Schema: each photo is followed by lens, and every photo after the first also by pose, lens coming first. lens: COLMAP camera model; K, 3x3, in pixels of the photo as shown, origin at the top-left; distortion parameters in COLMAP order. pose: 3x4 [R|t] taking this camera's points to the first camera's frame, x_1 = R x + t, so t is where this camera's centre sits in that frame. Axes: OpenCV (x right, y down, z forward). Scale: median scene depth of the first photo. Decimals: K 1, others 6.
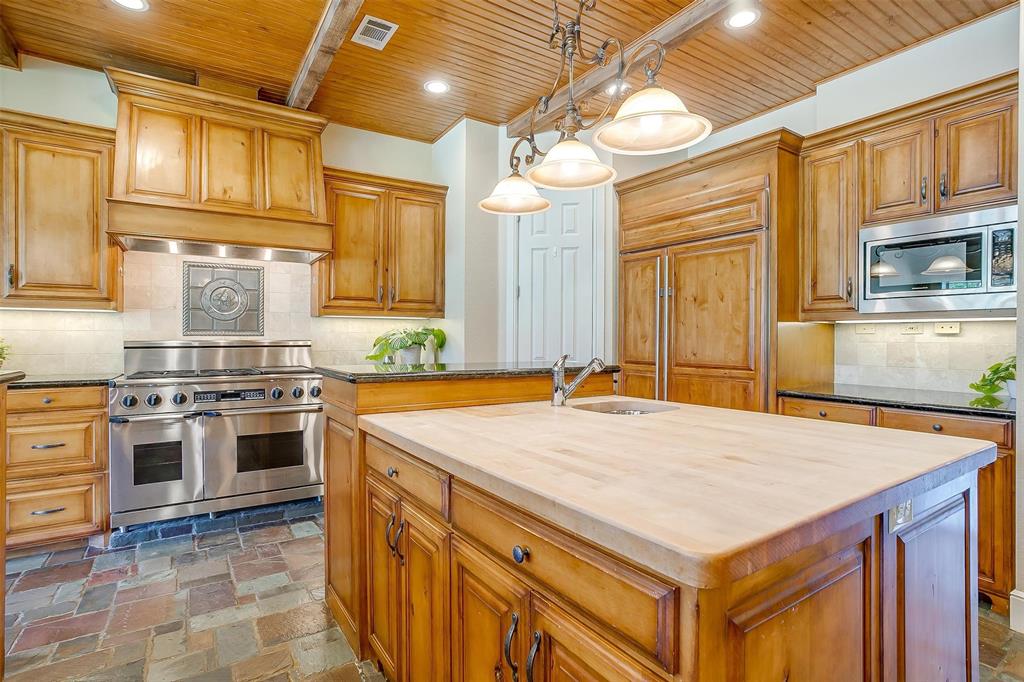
lens RADIAL K [[499.4, 0, 503.3], [0, 499.4, 338.8], [0, 0, 1]] dist [-0.048168, 0.024281]
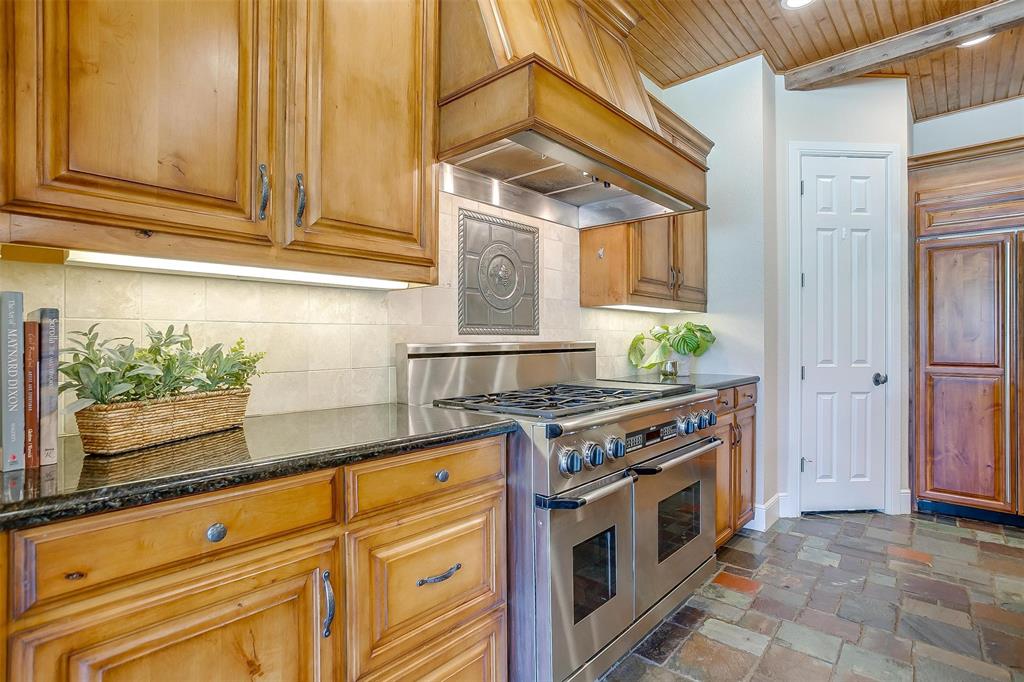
lens RADIAL K [[499.4, 0, 508.8], [0, 499.4, 339.7], [0, 0, 1]] dist [-0.048168, 0.024281]
pose [[0.966524, -0.004829, 0.256530, -0.856445], [0.005624, 0.999981, -0.002364, 0.002299], [-0.256514, 0.003728, 0.966533, 0.466990]]
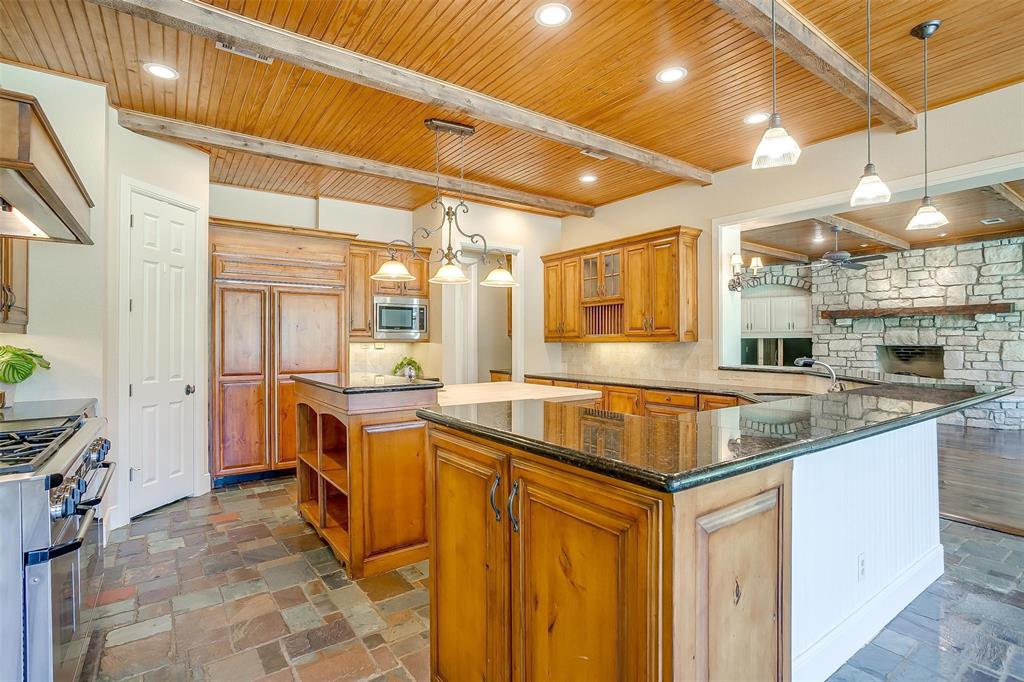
lens RADIAL K [[499.4, 0, 506.0], [0, 499.4, 339.9], [0, 0, 1]] dist [-0.048168, 0.024281]
pose [[-0.044546, -0.001804, 0.999006, -1.166672], [0.001410, 0.999997, 0.001869, -0.045458], [-0.999006, 0.001492, -0.044543, 0.498493]]
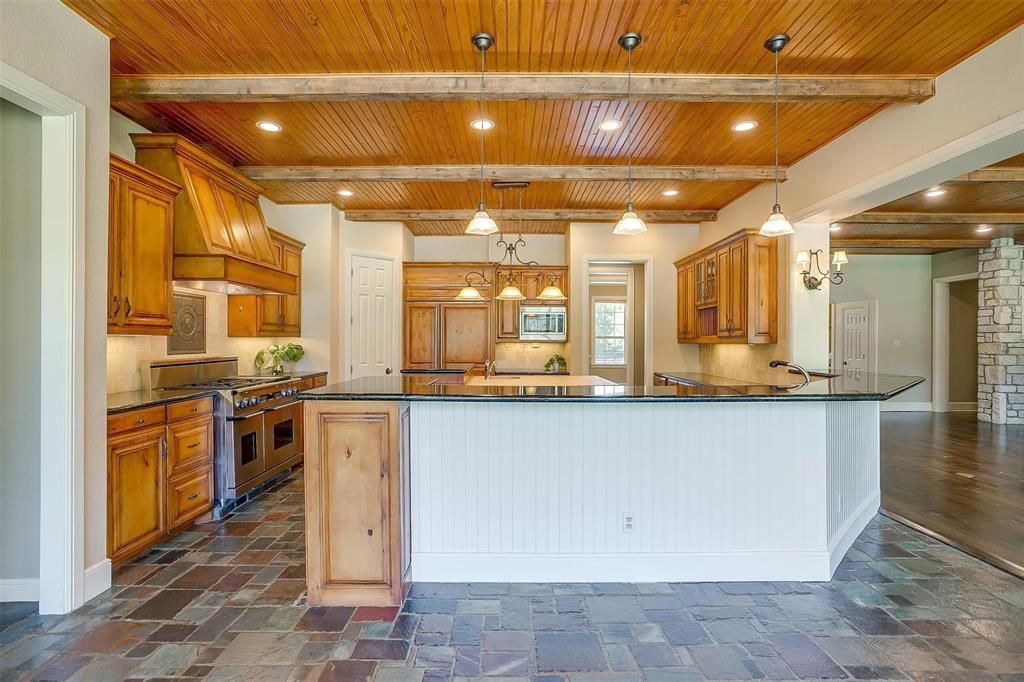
lens RADIAL K [[499.4, 0, 507.4], [0, 499.4, 342.2], [0, 0, 1]] dist [-0.048168, 0.024281]
pose [[0.541033, -0.005093, 0.840986, -1.359419], [0.000675, 0.999984, 0.005622, -0.048335], [-0.841001, -0.002474, 0.541027, -0.334269]]
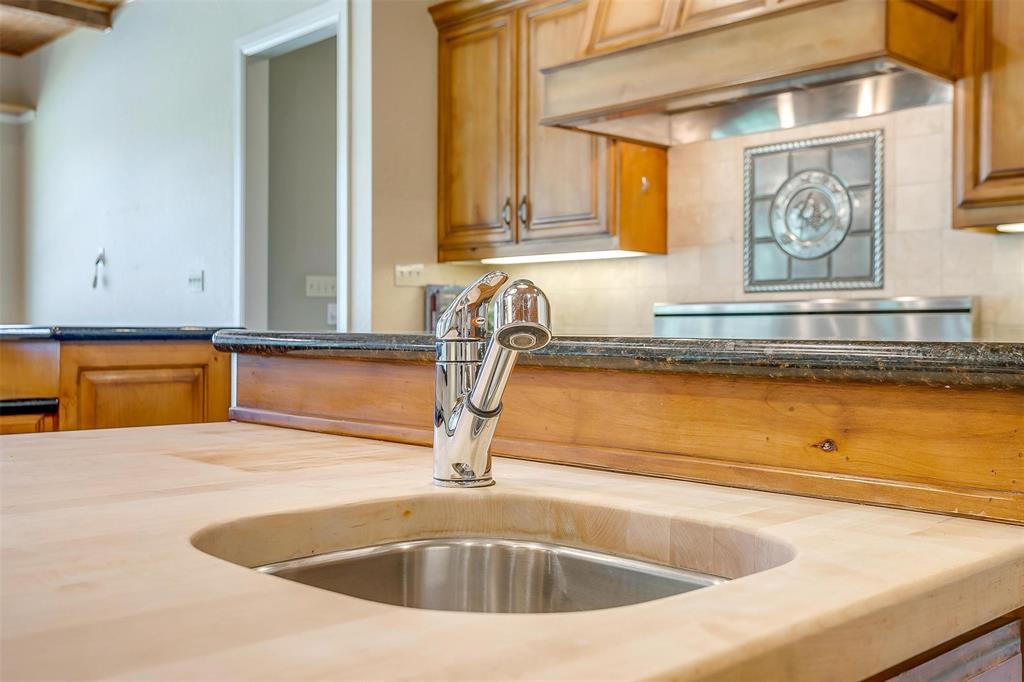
lens RADIAL K [[1033.0, 0, 514.9], [0, 1033.0, 334.7], [0, 0, 1]] dist [0.000408, 0.000000]
pose [[0.204898, 0.004196, -0.978774, 0.408519], [-0.005147, 0.999982, 0.003209, 0.040000], [0.978770, 0.004380, 0.204916, 0.622718]]
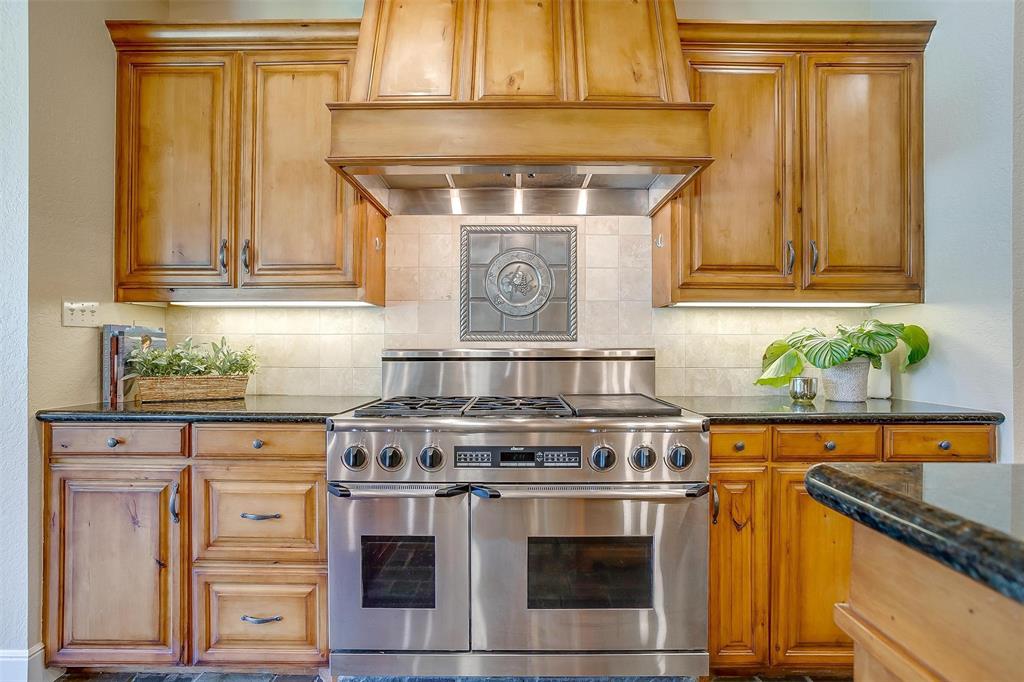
lens RADIAL K [[499.4, 0, 515.1], [0, 499.4, 343.8], [0, 0, 1]] dist [-0.048168, 0.024281]
pose [[0.843115, -0.004456, -0.537716, -0.274951], [-0.000547, 0.999958, -0.009143, 0.003786], [0.537734, 0.008003, 0.843077, 0.556909]]
